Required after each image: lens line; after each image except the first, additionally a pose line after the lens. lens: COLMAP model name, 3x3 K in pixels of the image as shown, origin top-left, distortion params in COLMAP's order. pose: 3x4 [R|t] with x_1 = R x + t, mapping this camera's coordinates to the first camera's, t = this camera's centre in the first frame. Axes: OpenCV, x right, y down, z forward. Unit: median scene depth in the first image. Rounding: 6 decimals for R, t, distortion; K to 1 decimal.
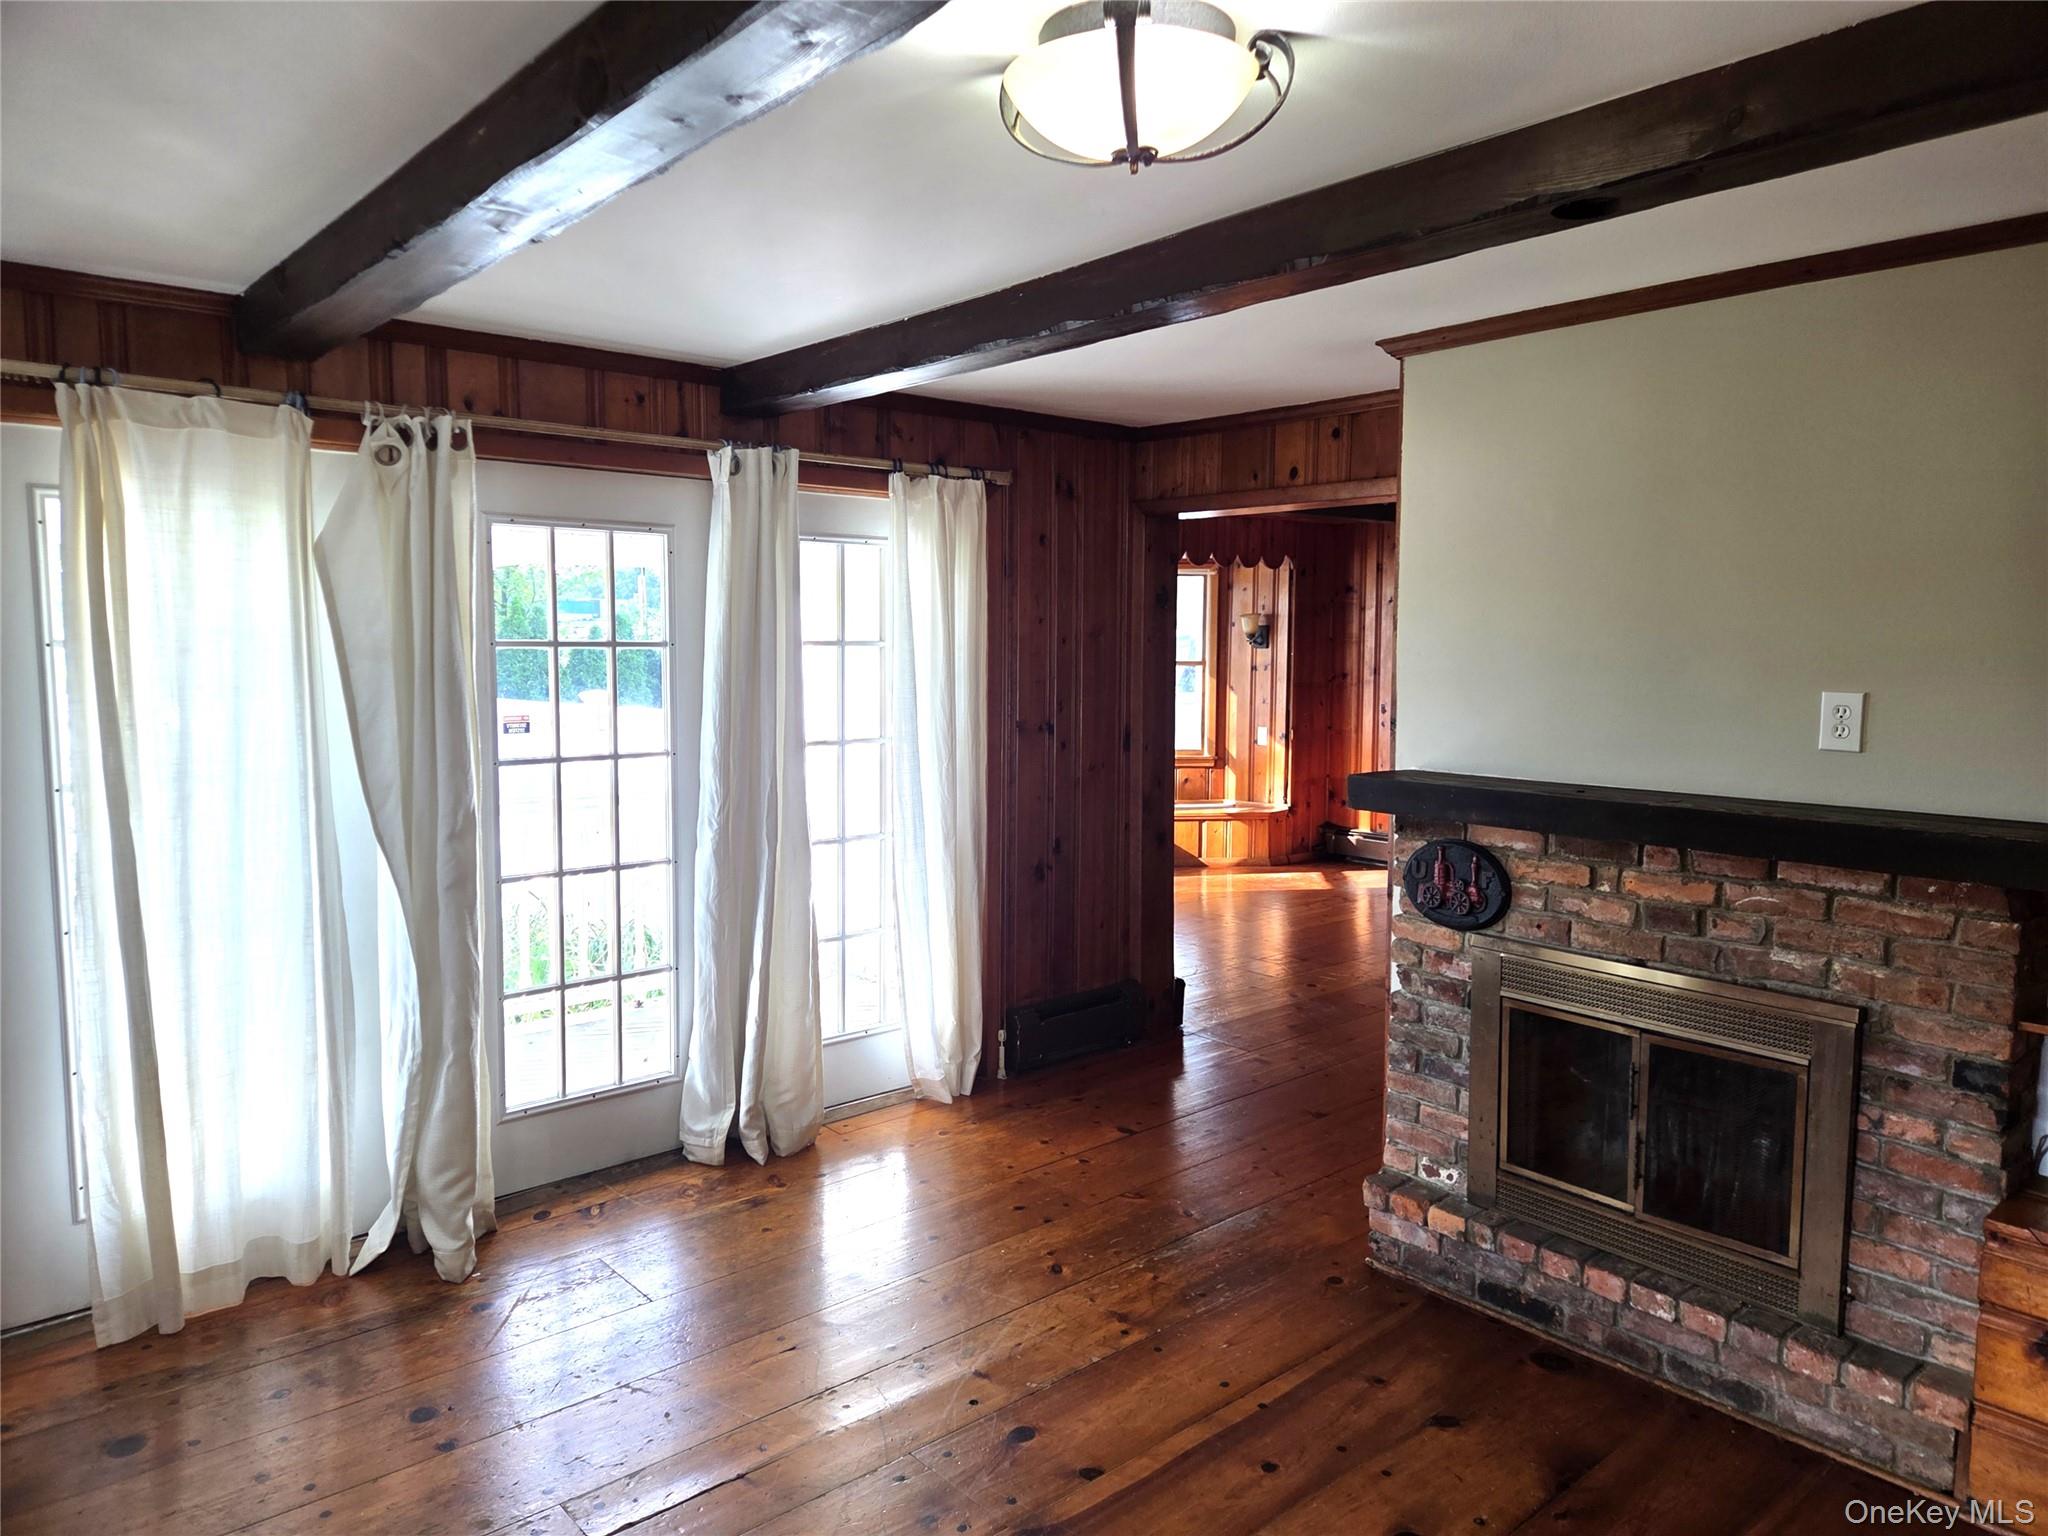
lens RADIAL K [[1362.0, 0, 1032.0], [0, 1362.0, 748.6], [0, 0, 1]] dist [0.073962, -0.061052]
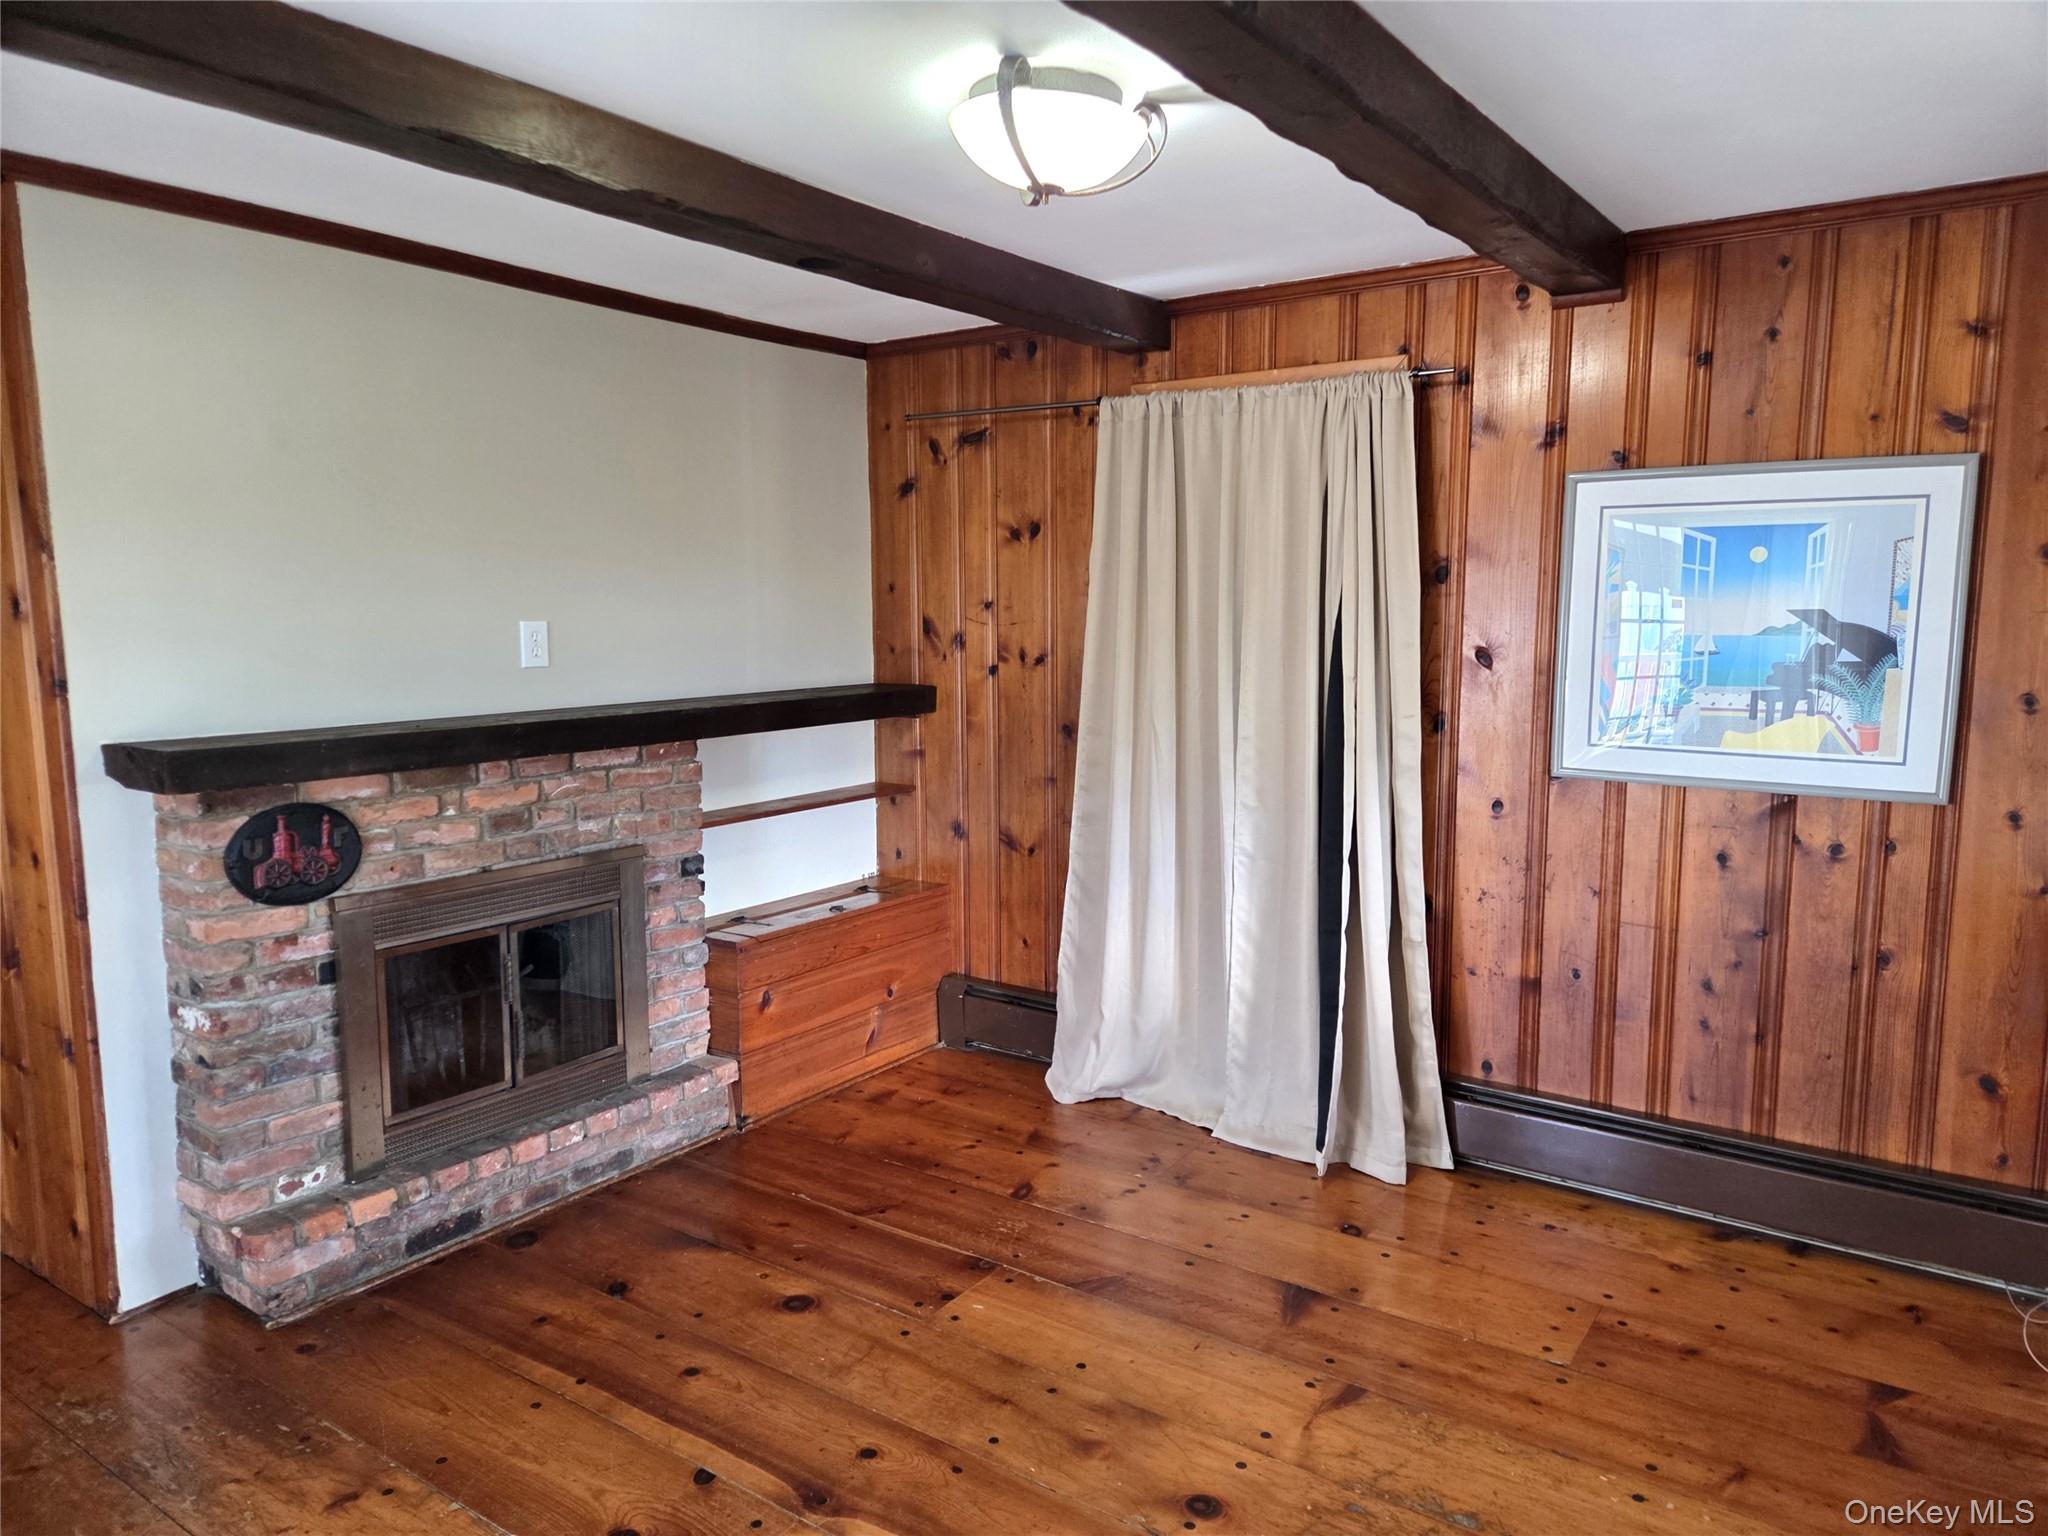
lens RADIAL K [[1362.0, 0, 1031.5], [0, 1362.0, 777.9], [0, 0, 1]] dist [0.073962, -0.061052]
pose [[-0.232276, -0.133063, 0.963505, -0.677471], [0.079682, 0.984665, 0.155195, -0.051800], [-0.969381, 0.112822, -0.218111, 0.754926]]
